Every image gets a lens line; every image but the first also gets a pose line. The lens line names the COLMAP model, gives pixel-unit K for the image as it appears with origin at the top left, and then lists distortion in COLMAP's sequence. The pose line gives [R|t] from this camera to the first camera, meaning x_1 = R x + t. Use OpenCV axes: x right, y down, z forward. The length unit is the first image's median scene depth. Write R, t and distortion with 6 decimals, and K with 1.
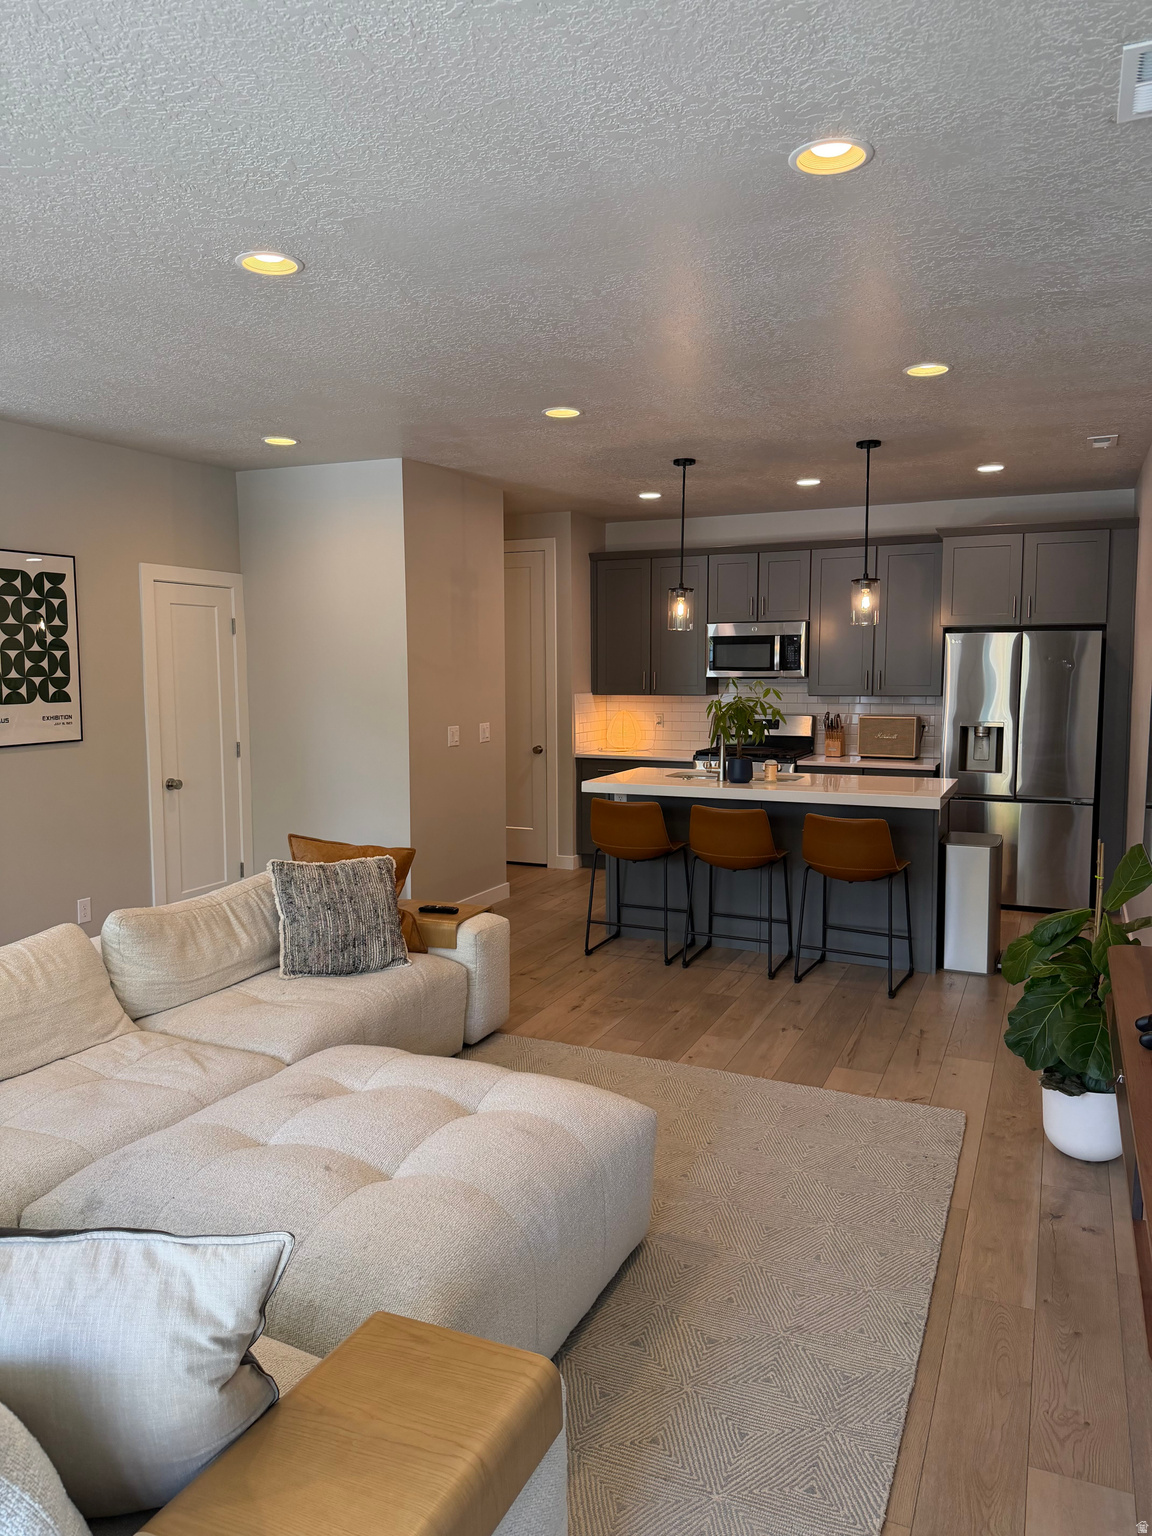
lens RADIAL K [[1078.5, 0, 576.3], [0, 1078.5, 760.1], [0, 0, 1]] dist [0.049320, -0.053211]
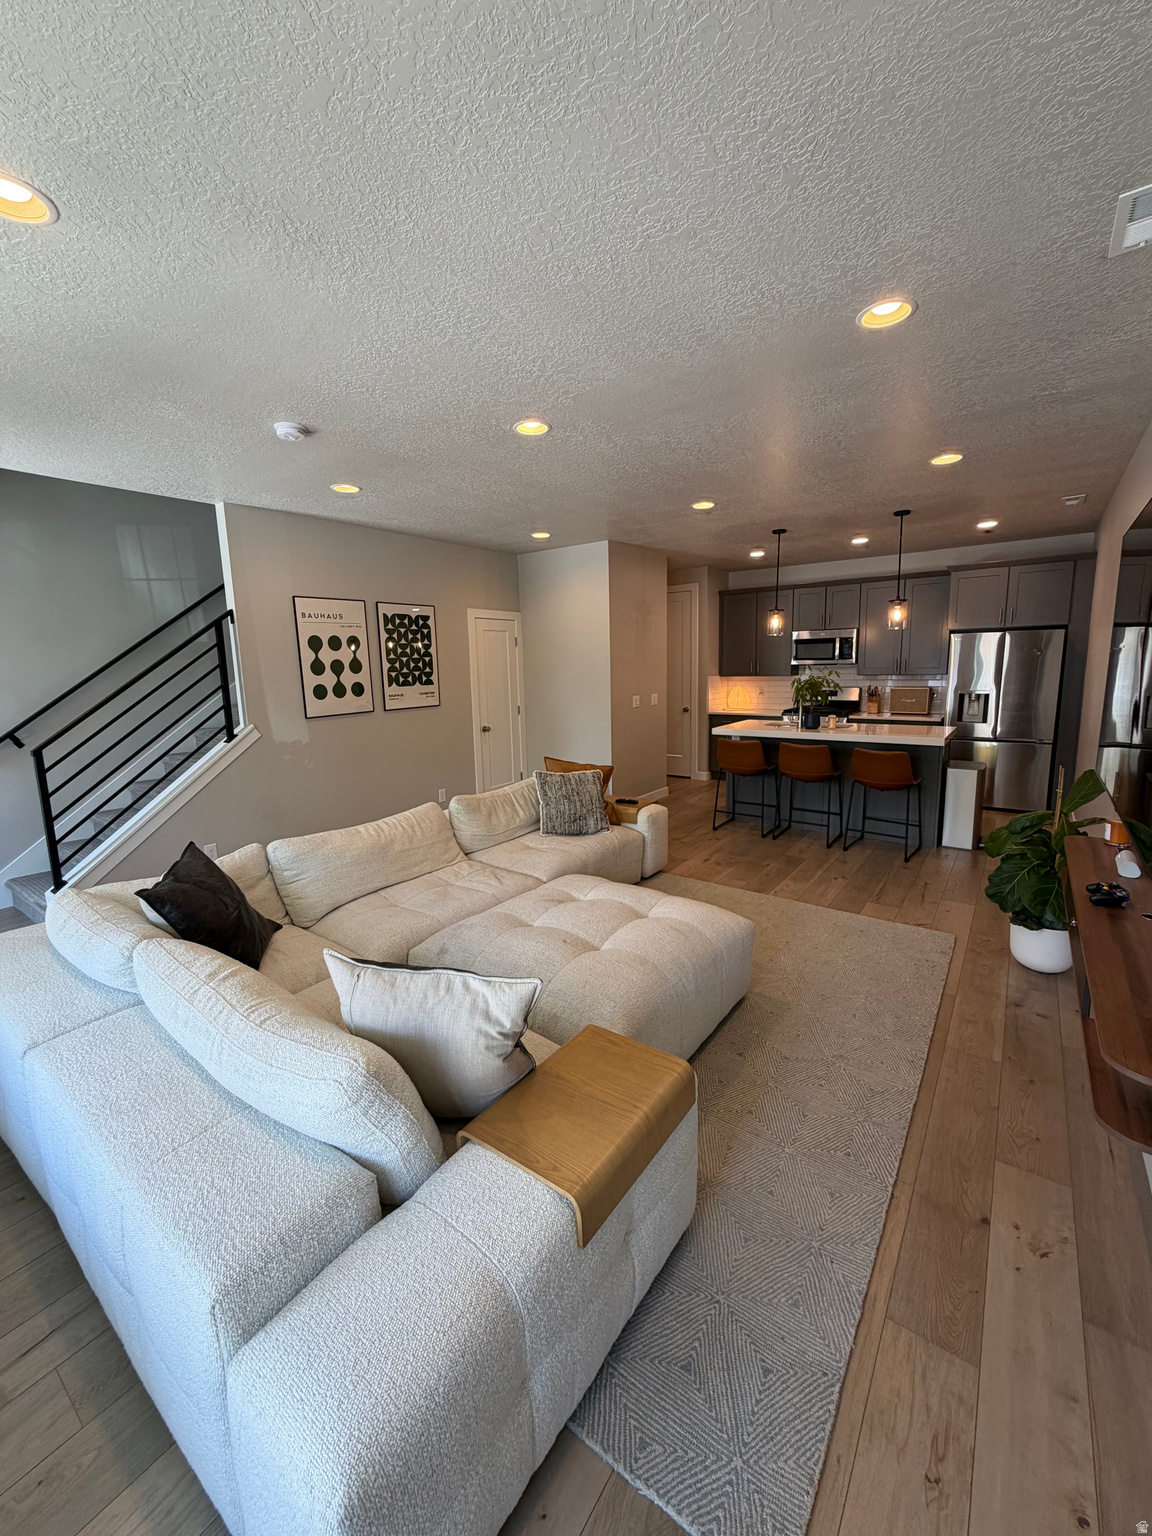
lens RADIAL K [[614.6, 0, 578.6], [0, 614.6, 759.7], [0, 0, 1]] dist [-0.000314, 0.000966]
pose [[0.978288, 0.013098, -0.206835, 0.000306], [0.001481, 0.997534, 0.070174, 0.002785], [0.207244, -0.068956, 0.975856, 0.024816]]
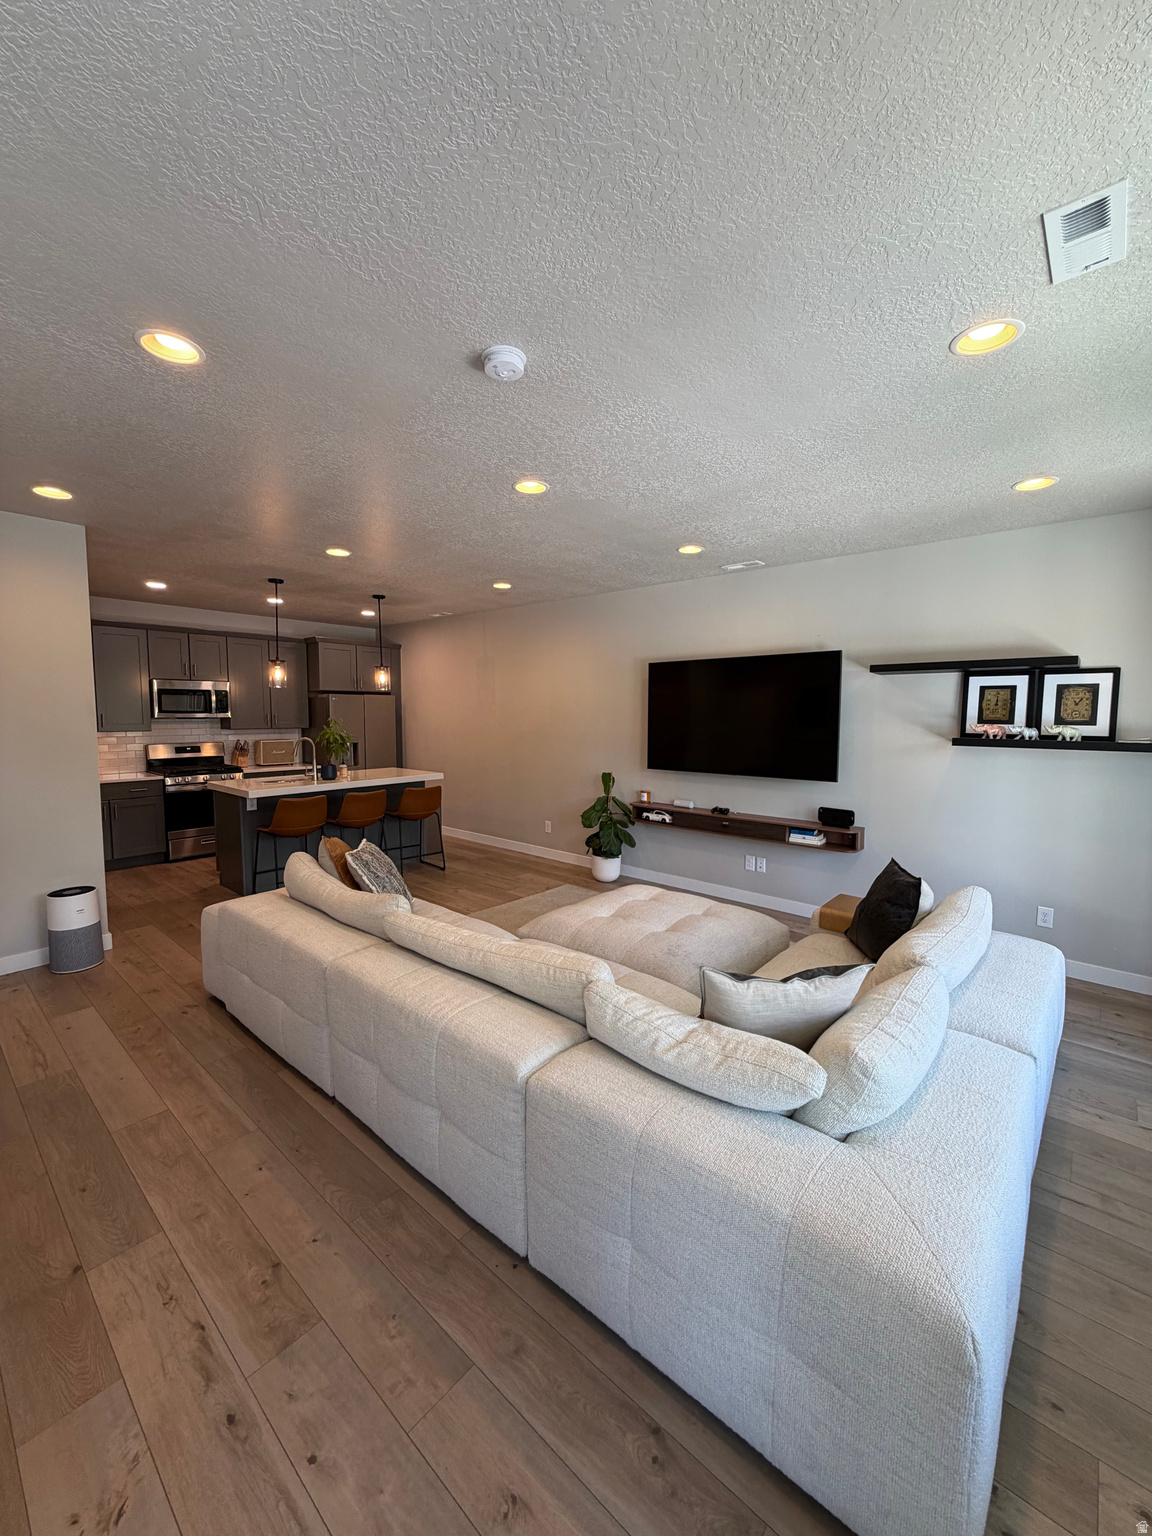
lens RADIAL K [[614.6, 0, 573.7], [0, 614.6, 761.8], [0, 0, 1]] dist [-0.000314, 0.000966]
pose [[0.281613, -0.070828, 0.956910, -1.176926], [0.075788, 0.995798, 0.051403, -0.049409], [-0.956530, 0.058047, 0.285798, 0.630663]]
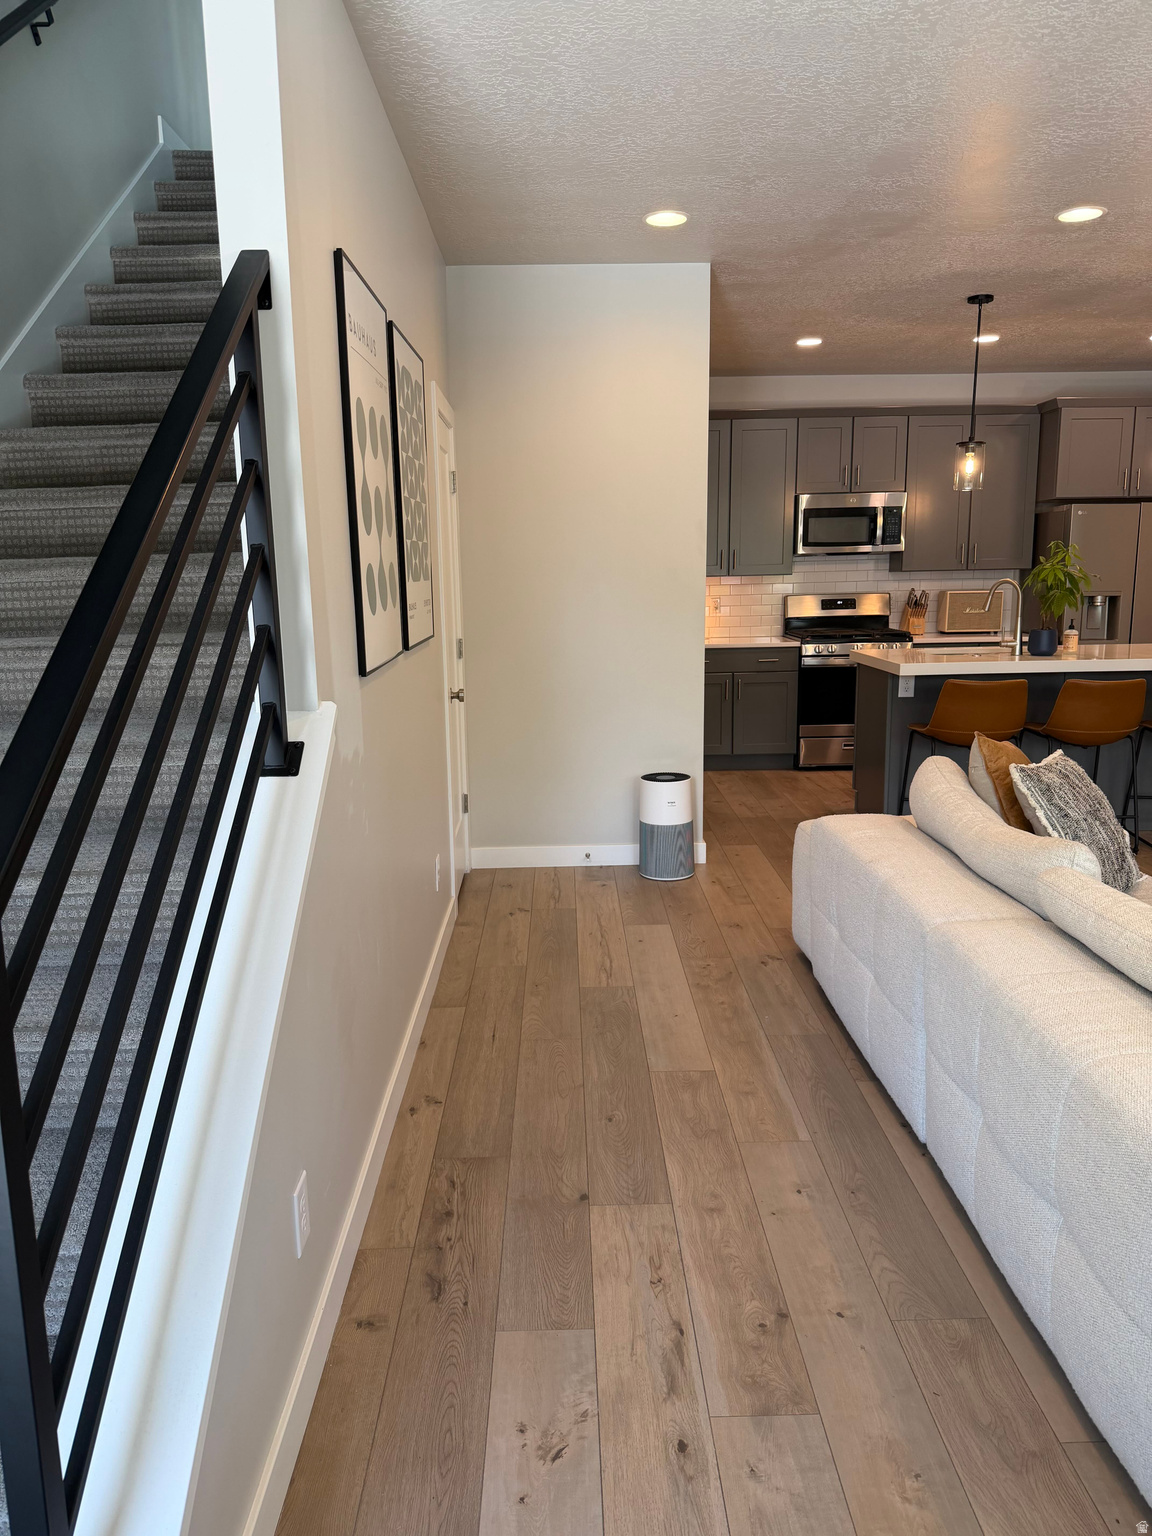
lens RADIAL K [[1078.5, 0, 570.7], [0, 1078.5, 769.2], [0, 0, 1]] dist [0.049320, -0.053211]
pose [[0.902367, -0.084413, 0.422621, -1.125454], [0.043376, 0.993440, 0.105813, 0.001865], [-0.428780, -0.077150, 0.900109, 0.551492]]
